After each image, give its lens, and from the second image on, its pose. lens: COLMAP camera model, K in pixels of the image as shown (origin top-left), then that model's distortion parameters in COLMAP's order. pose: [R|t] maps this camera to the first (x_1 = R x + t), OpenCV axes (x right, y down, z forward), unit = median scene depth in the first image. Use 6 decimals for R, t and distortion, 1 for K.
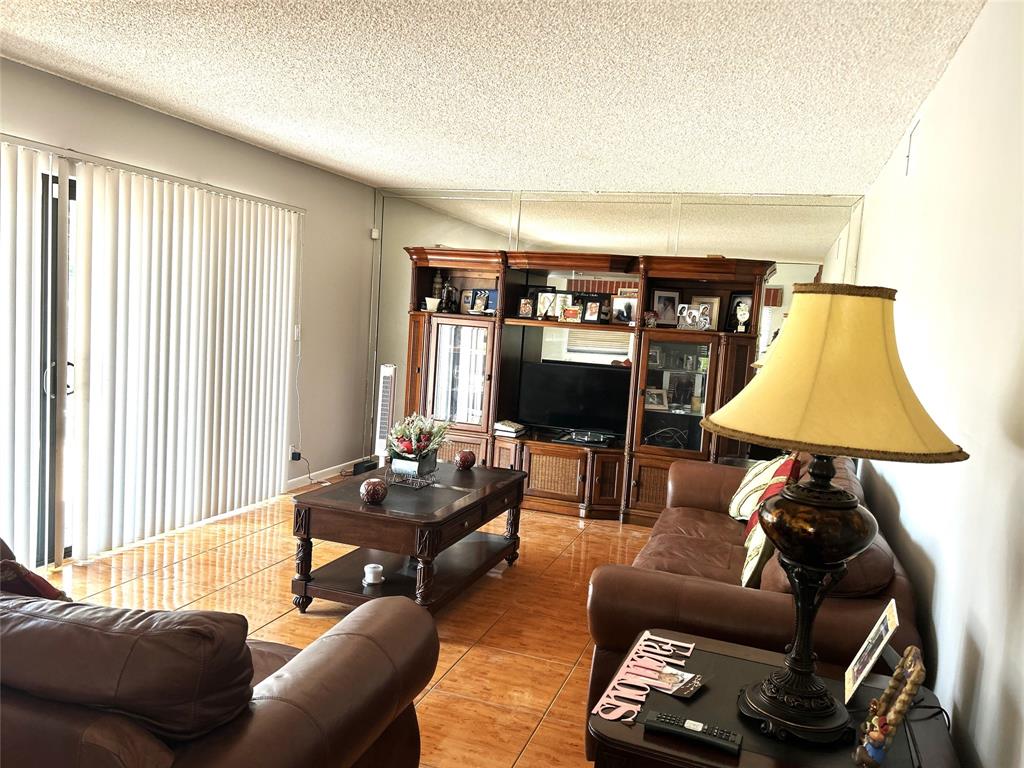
lens RADIAL K [[773.3, 0, 512.5], [0, 773.3, 383.7], [0, 0, 1]] dist [0.071848, -0.054384]
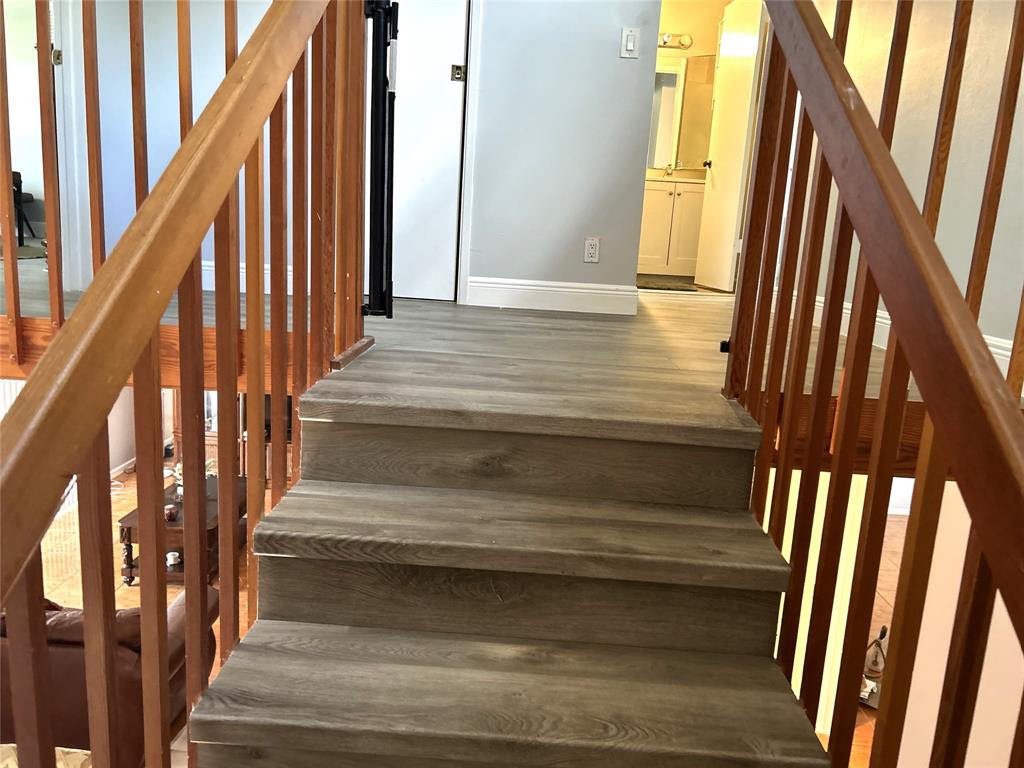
lens RADIAL K [[773.3, 0, 511.3], [0, 773.3, 383.4], [0, 0, 1]] dist [0.071848, -0.054384]
pose [[0.956776, -0.068968, 0.282531, 0.075101], [0.036533, 0.992281, 0.118506, -0.321526], [-0.288523, -0.103062, 0.951910, -0.837060]]
